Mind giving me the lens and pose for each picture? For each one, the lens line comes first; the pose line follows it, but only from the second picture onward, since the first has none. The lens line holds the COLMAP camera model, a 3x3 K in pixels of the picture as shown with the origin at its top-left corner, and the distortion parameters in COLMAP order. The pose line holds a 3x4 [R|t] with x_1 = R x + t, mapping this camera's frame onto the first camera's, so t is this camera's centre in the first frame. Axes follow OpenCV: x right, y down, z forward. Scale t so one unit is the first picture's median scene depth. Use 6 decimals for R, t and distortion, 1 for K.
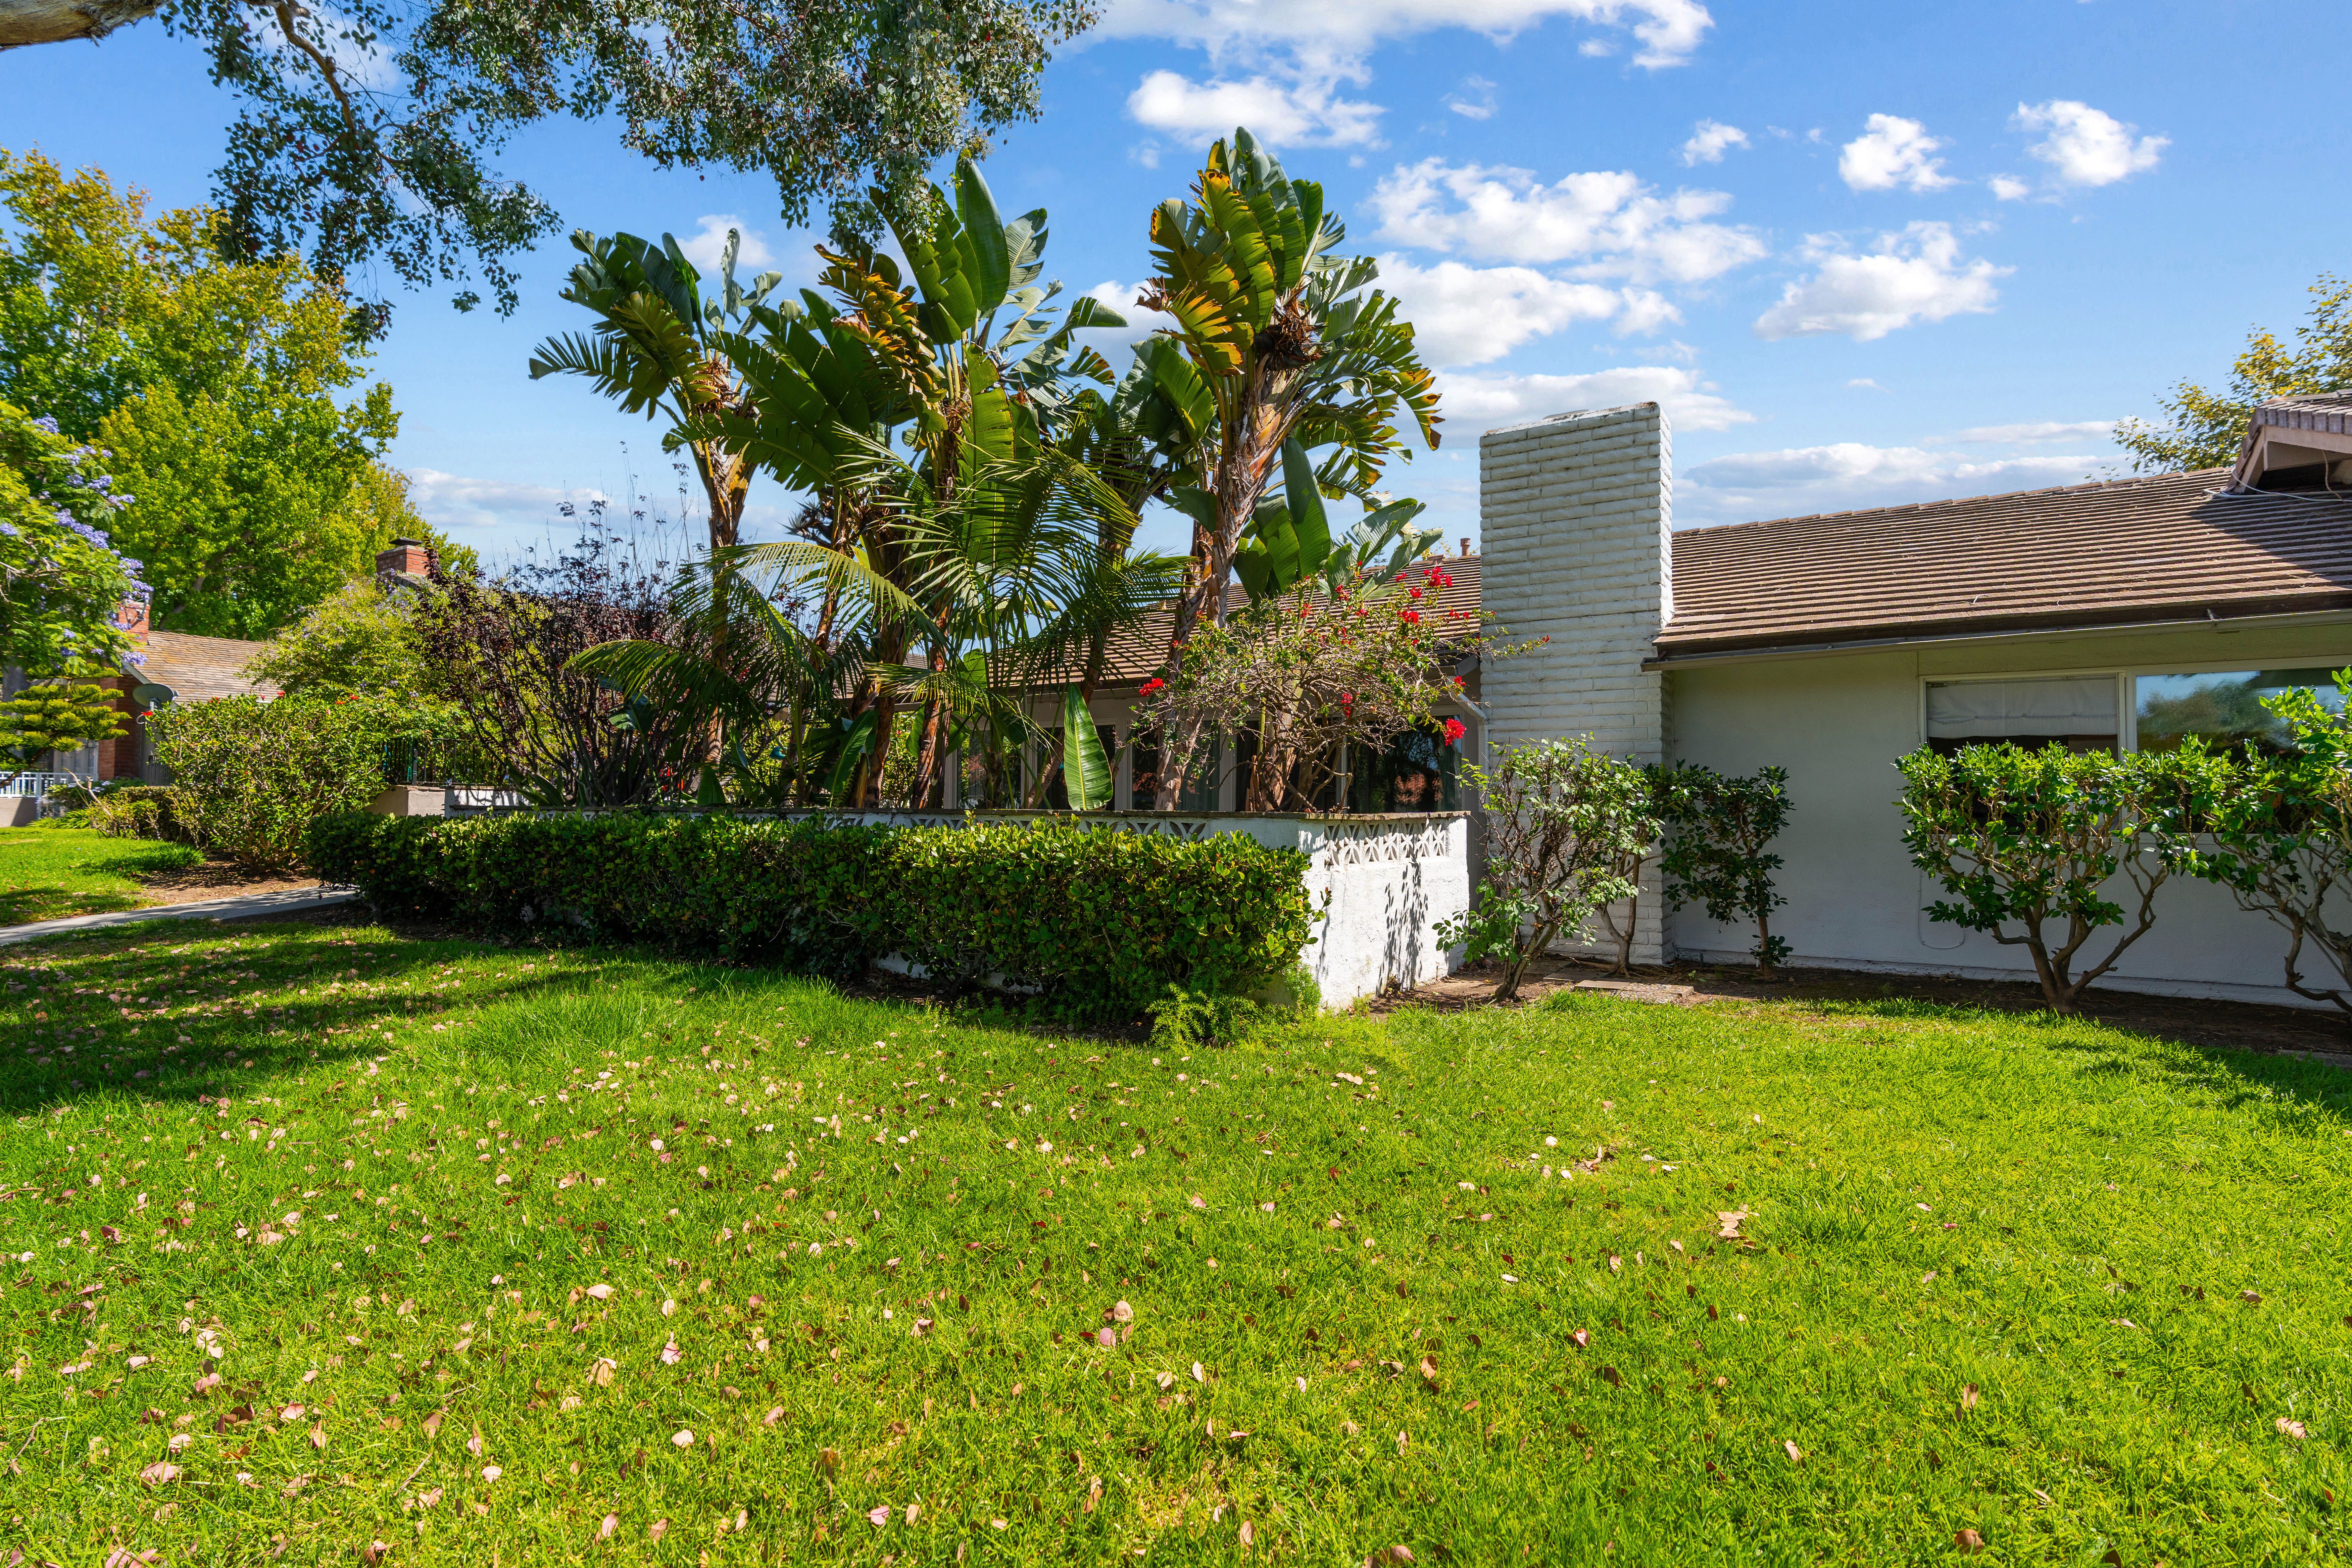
lens RADIAL K [[1157.8, 0, 1175.4], [0, 1157.8, 781.5], [0, 0, 1]] dist [0.000791, 0.000084]
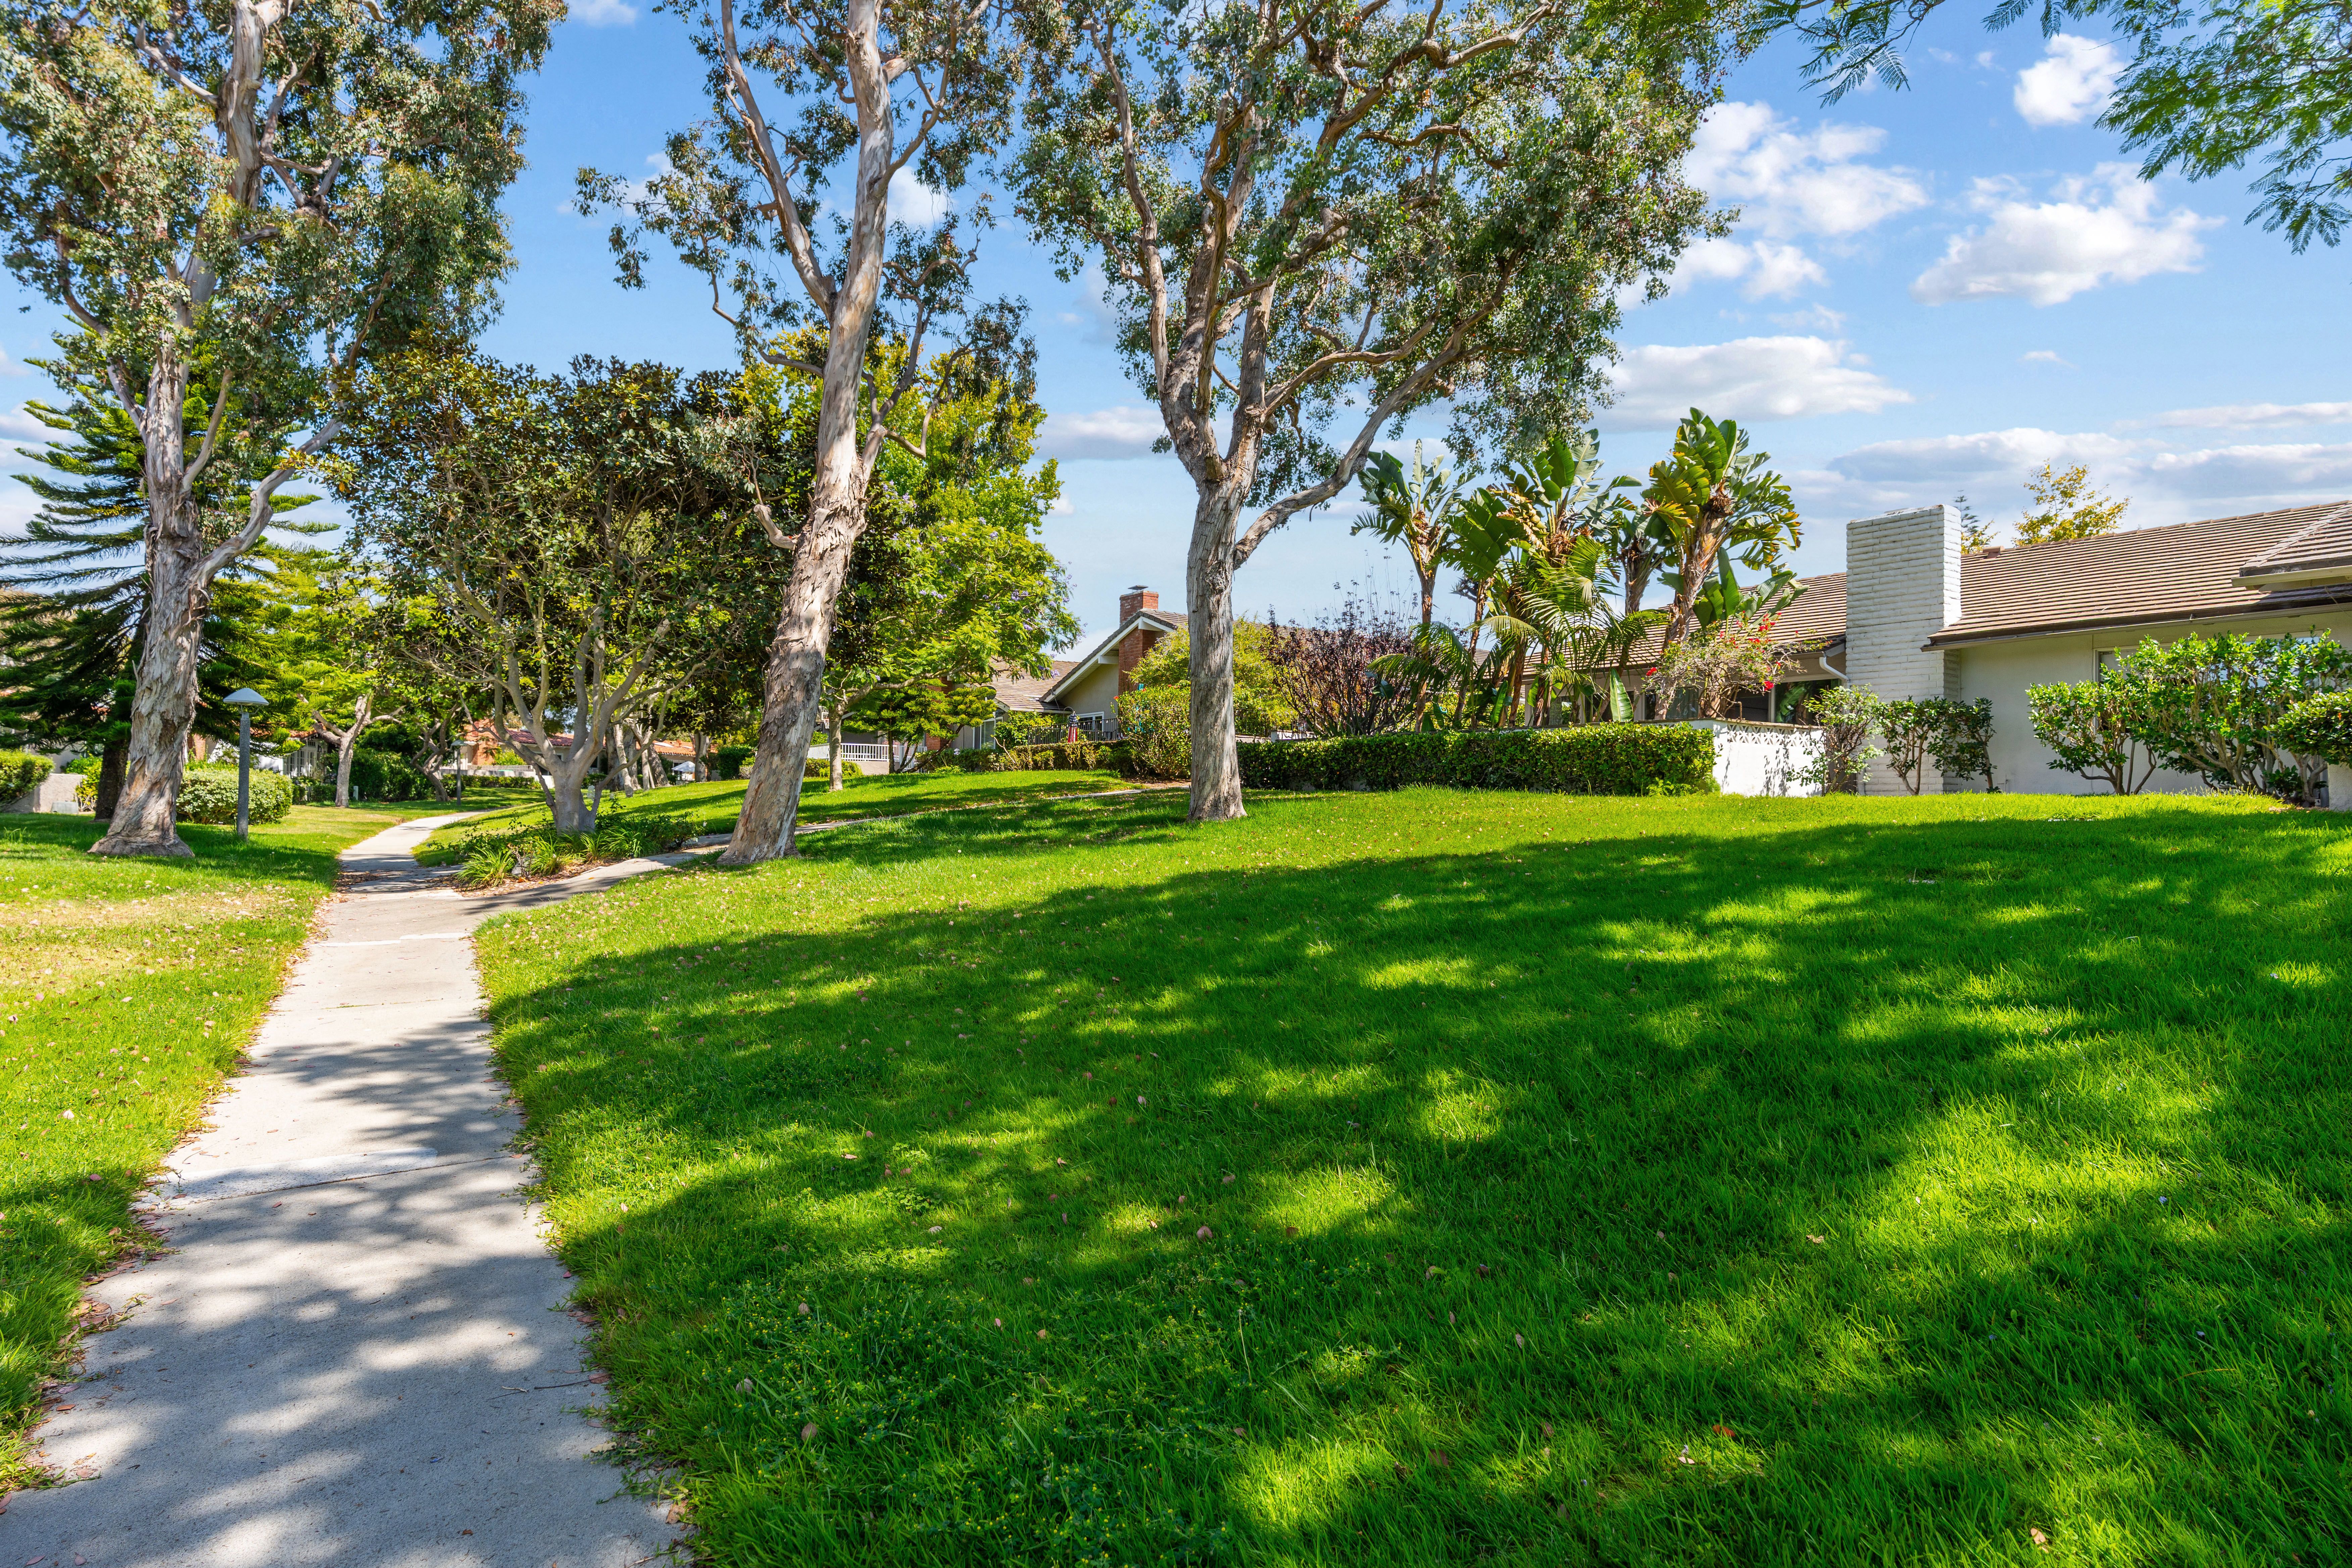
lens RADIAL K [[1268.1, 0, 1222.9], [0, 1268.1, 770.9], [0, 0, 1]] dist [0.005809, 0.001260]
pose [[0.932725, -0.004173, -0.360565, 0.081773], [0.001154, 0.999962, -0.008588, 0.125047], [0.360588, 0.007594, 0.932694, -1.439014]]
